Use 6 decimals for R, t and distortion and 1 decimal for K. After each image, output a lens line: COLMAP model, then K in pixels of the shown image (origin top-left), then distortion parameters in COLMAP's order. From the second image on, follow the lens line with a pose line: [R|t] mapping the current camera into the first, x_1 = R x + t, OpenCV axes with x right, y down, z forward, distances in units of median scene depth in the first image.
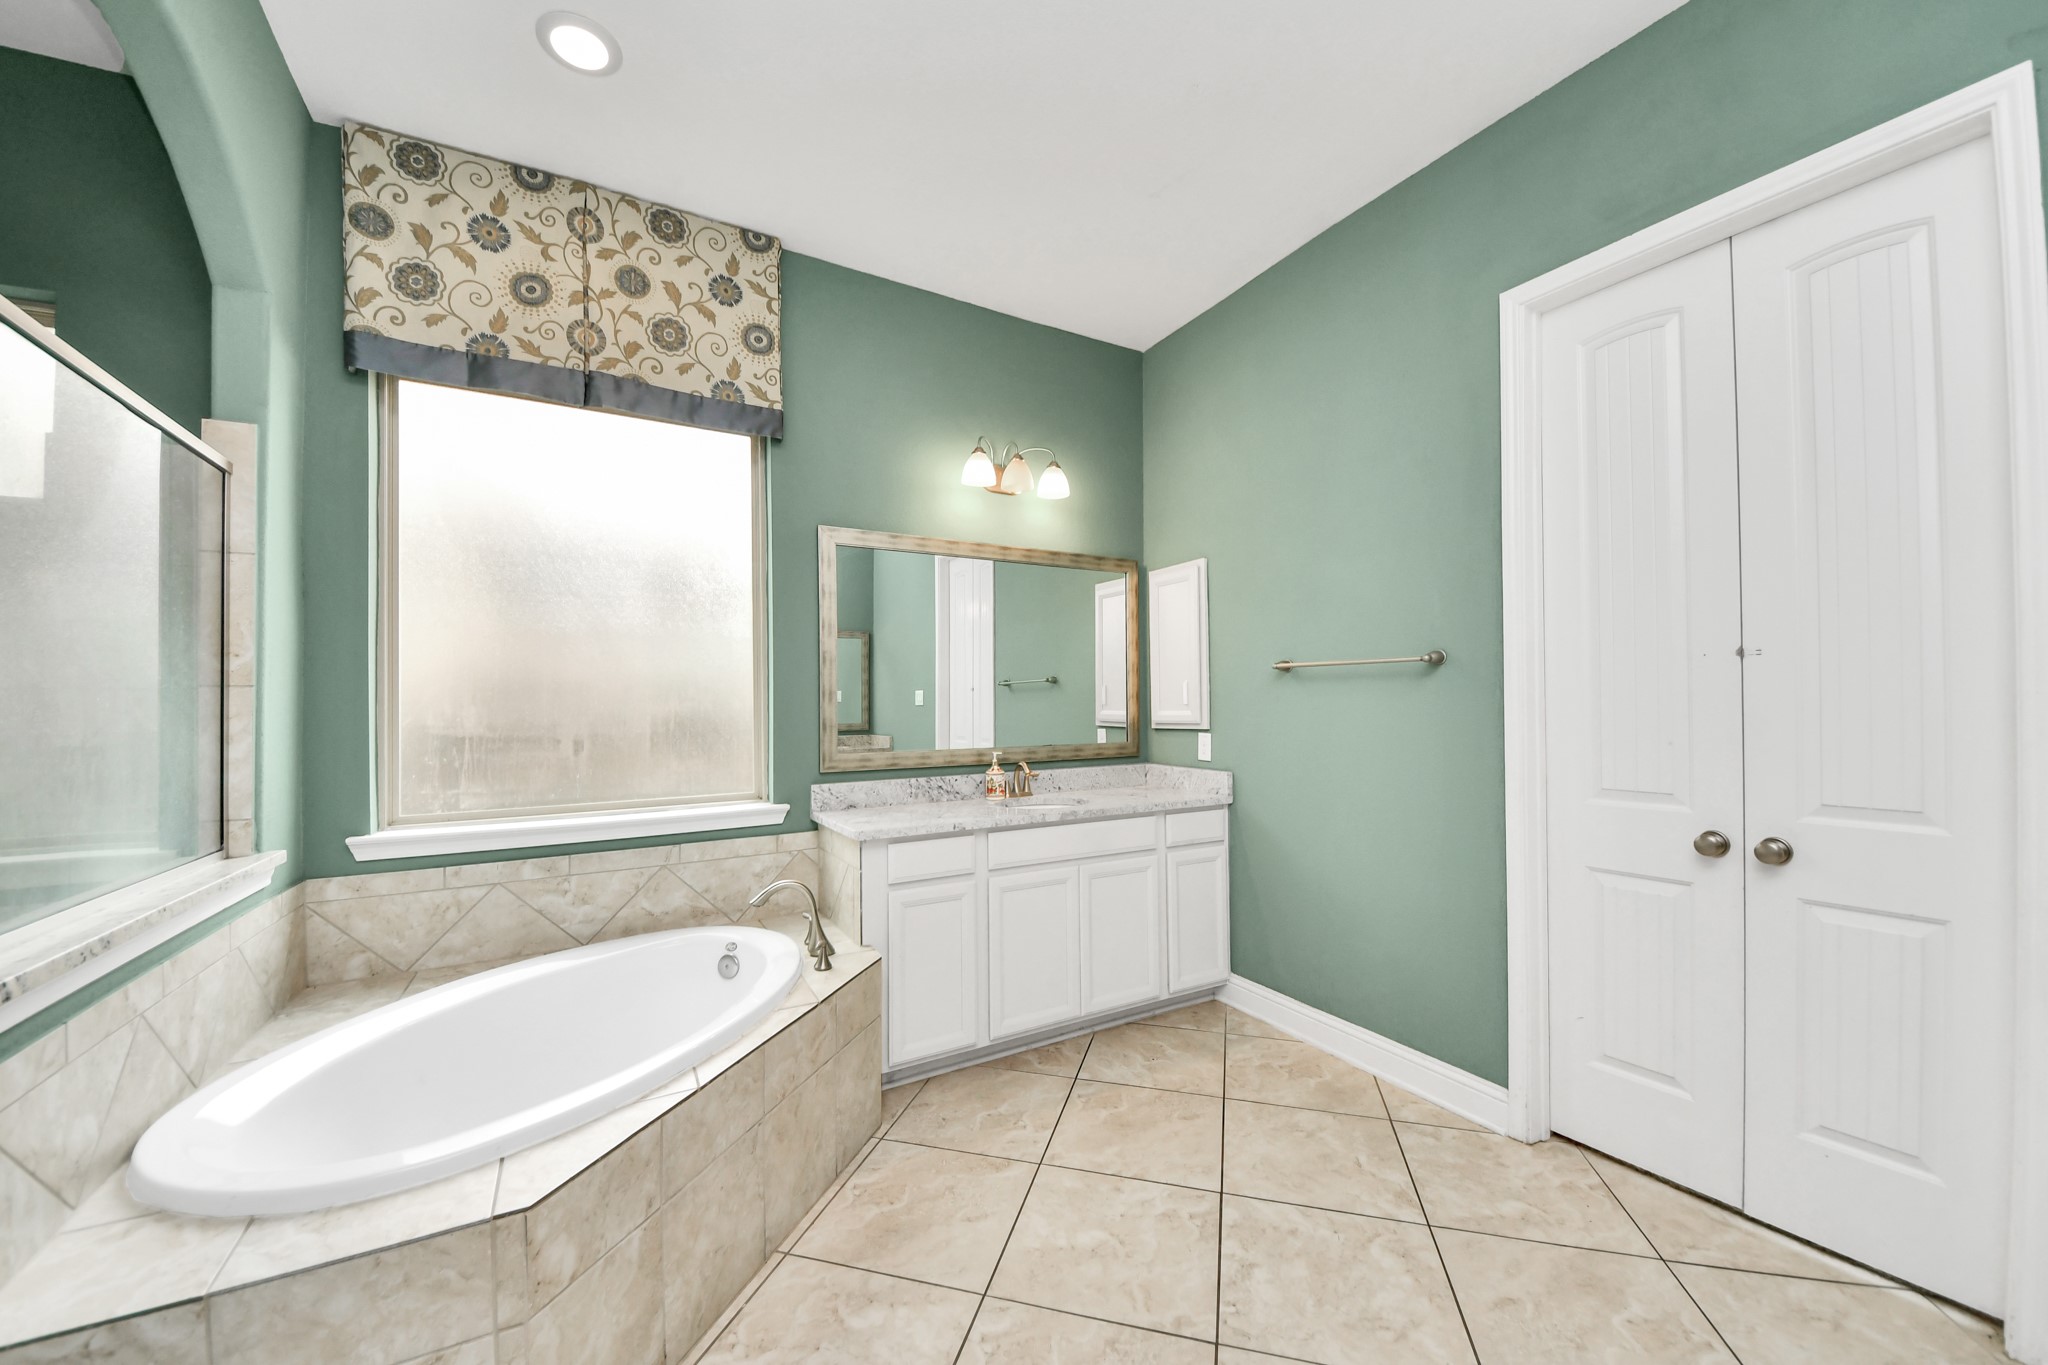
lens RADIAL K [[783.6, 0, 1029.0], [0, 783.6, 696.2], [0, 0, 1]] dist [0.066444, -0.042876]
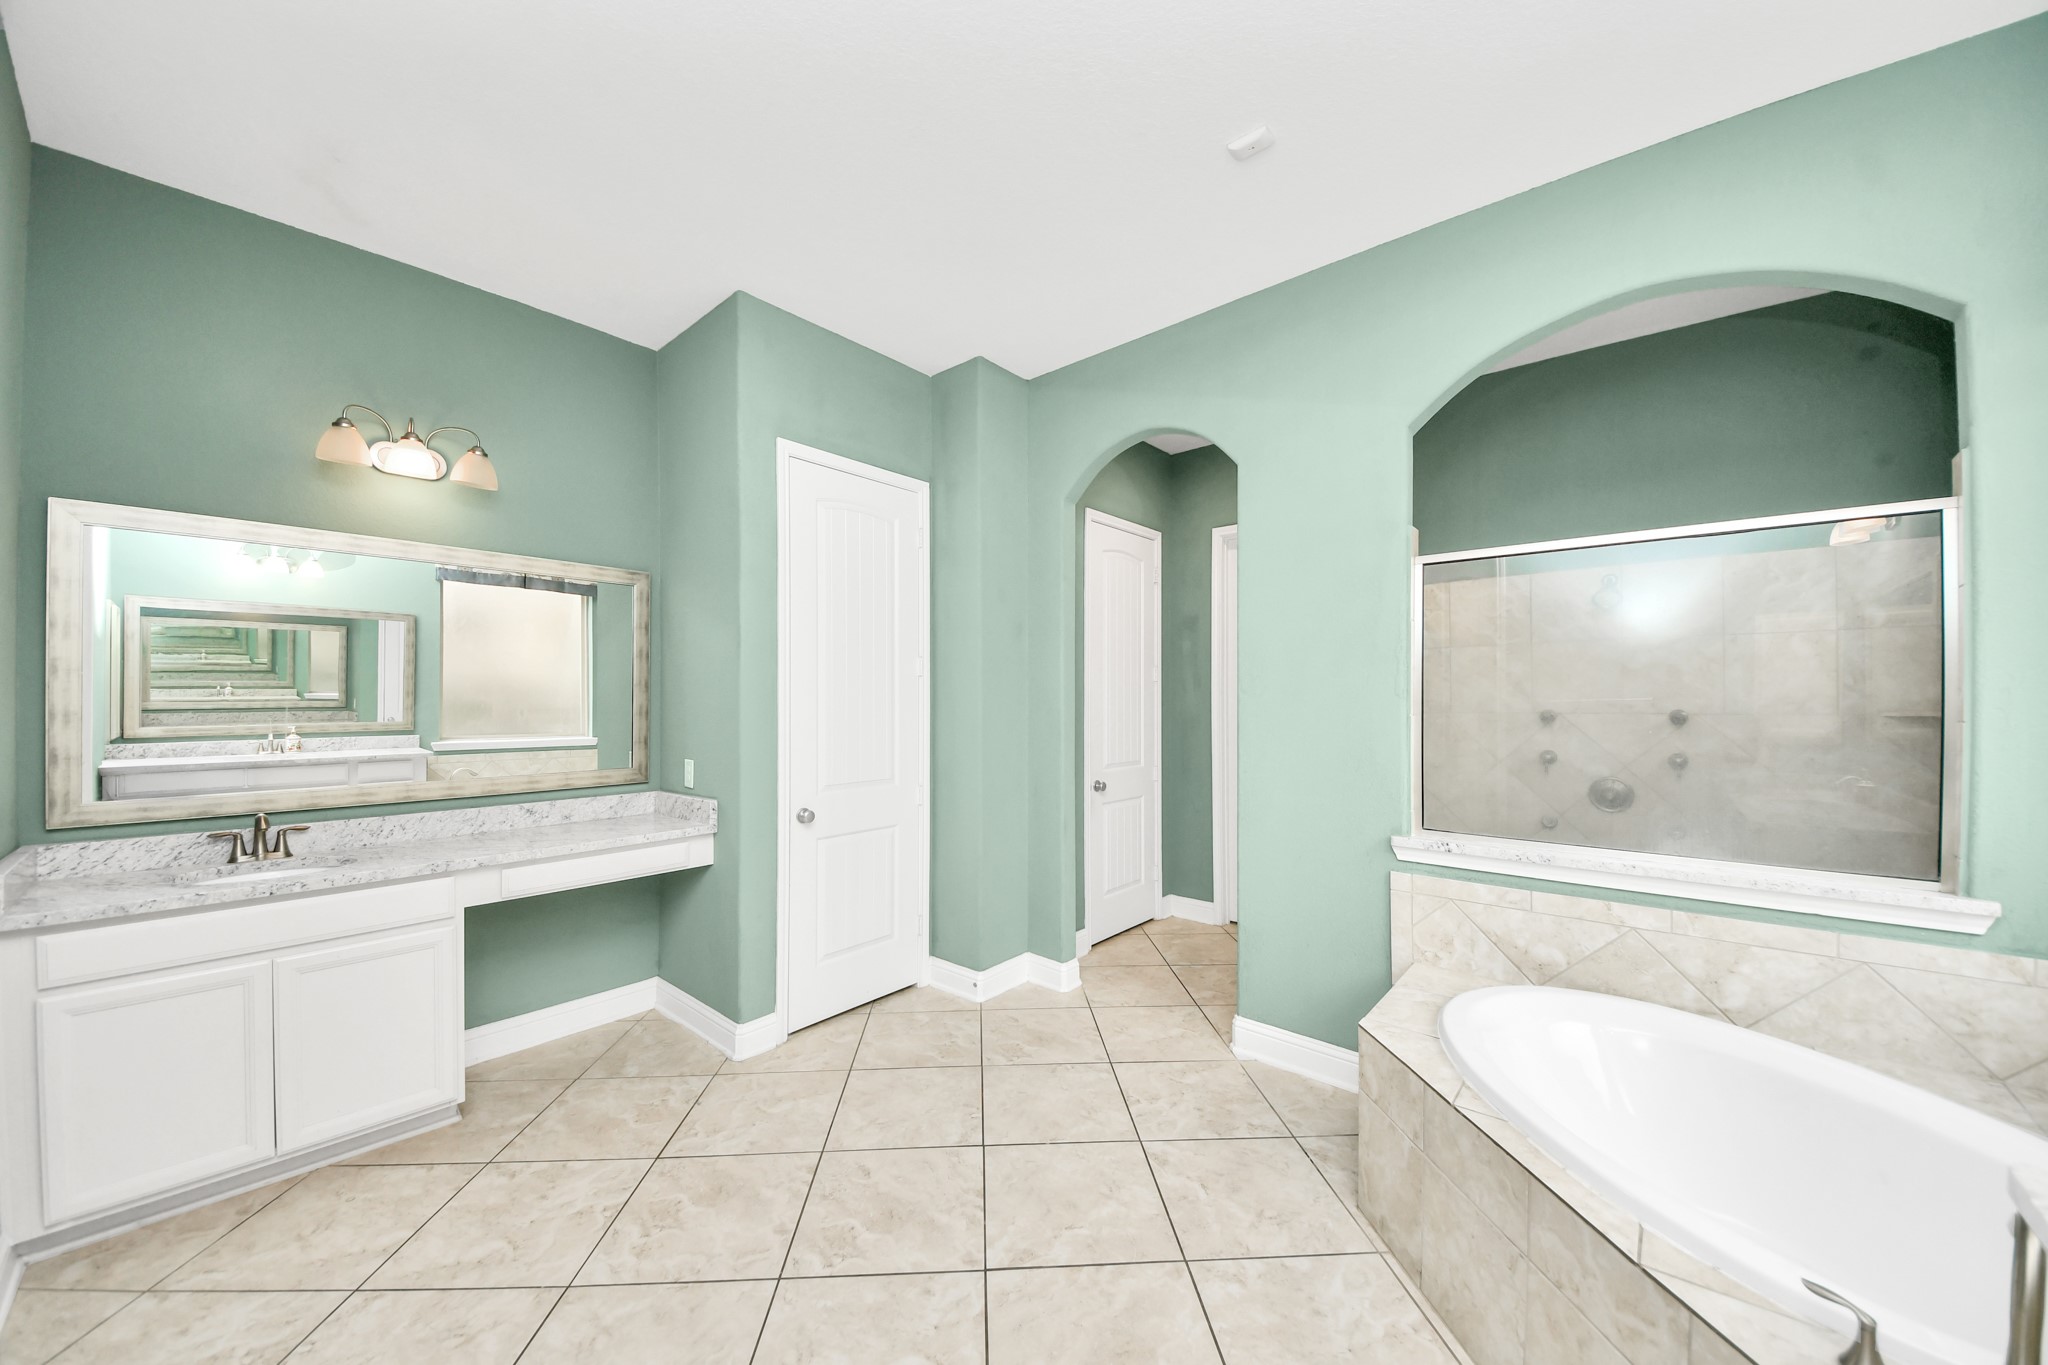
lens RADIAL K [[727.4, 0, 1005.4], [0, 727.4, 700.9], [0, 0, 1]] dist [0.070717, -0.034337]
pose [[-0.948957, 0.010735, -0.315223, 0.287107], [0.013368, 0.999891, -0.006191, -0.033631], [0.315122, -0.010089, -0.948997, 1.097895]]
